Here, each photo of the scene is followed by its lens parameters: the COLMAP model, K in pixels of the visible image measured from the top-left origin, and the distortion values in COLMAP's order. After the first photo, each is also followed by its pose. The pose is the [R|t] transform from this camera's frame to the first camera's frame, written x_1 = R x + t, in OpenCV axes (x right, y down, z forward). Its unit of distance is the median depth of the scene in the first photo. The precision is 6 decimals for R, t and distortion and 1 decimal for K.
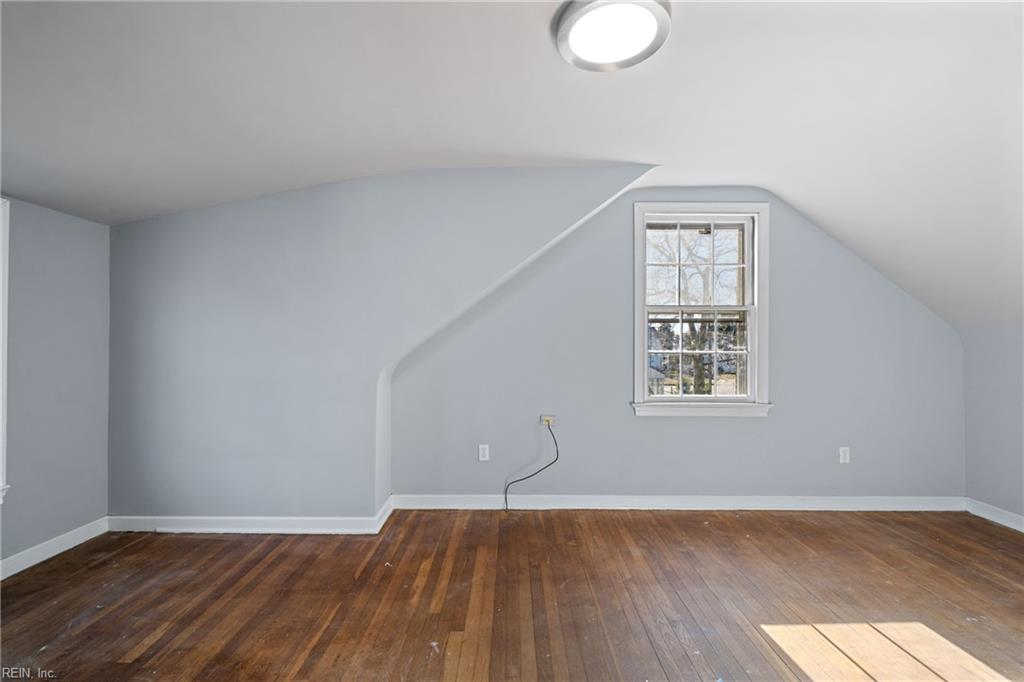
lens RADIAL K [[451.5, 0, 510.9], [0, 451.5, 337.6], [0, 0, 1]] dist [-0.001005, 0.000066]
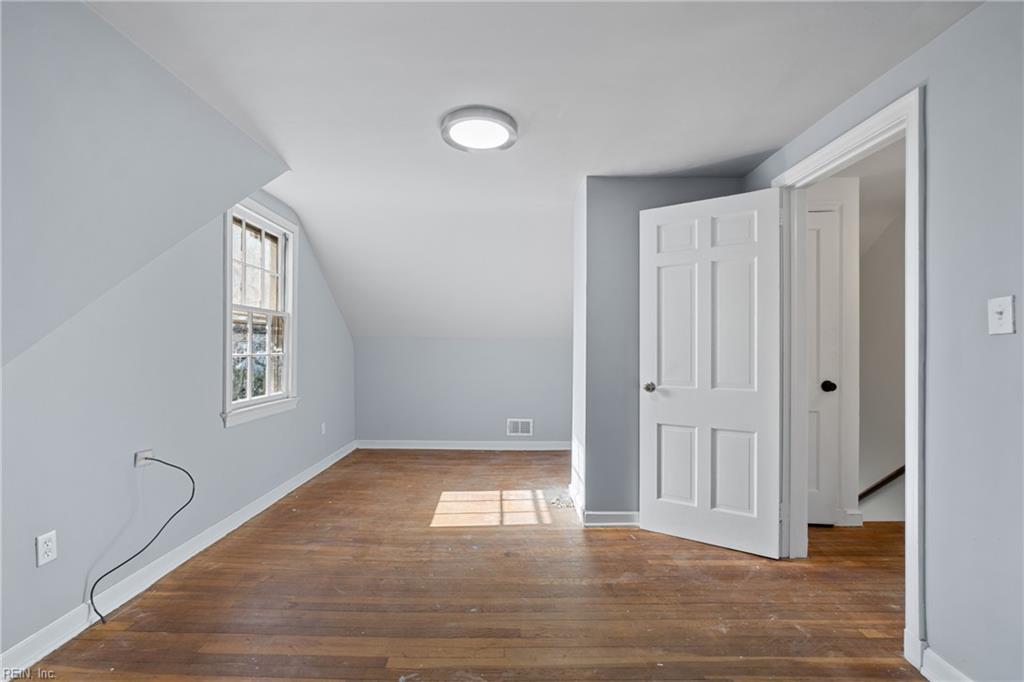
lens RADIAL K [[443.6, 0, 512.0], [0, 443.6, 341.0], [0, 0, 1]] dist [-0.000713, -0.000493]
pose [[-0.006328, 0.009950, 0.999930, -0.613842], [-0.010783, 0.999892, -0.010018, 0.006524], [-0.999922, -0.010846, -0.006220, 0.459318]]
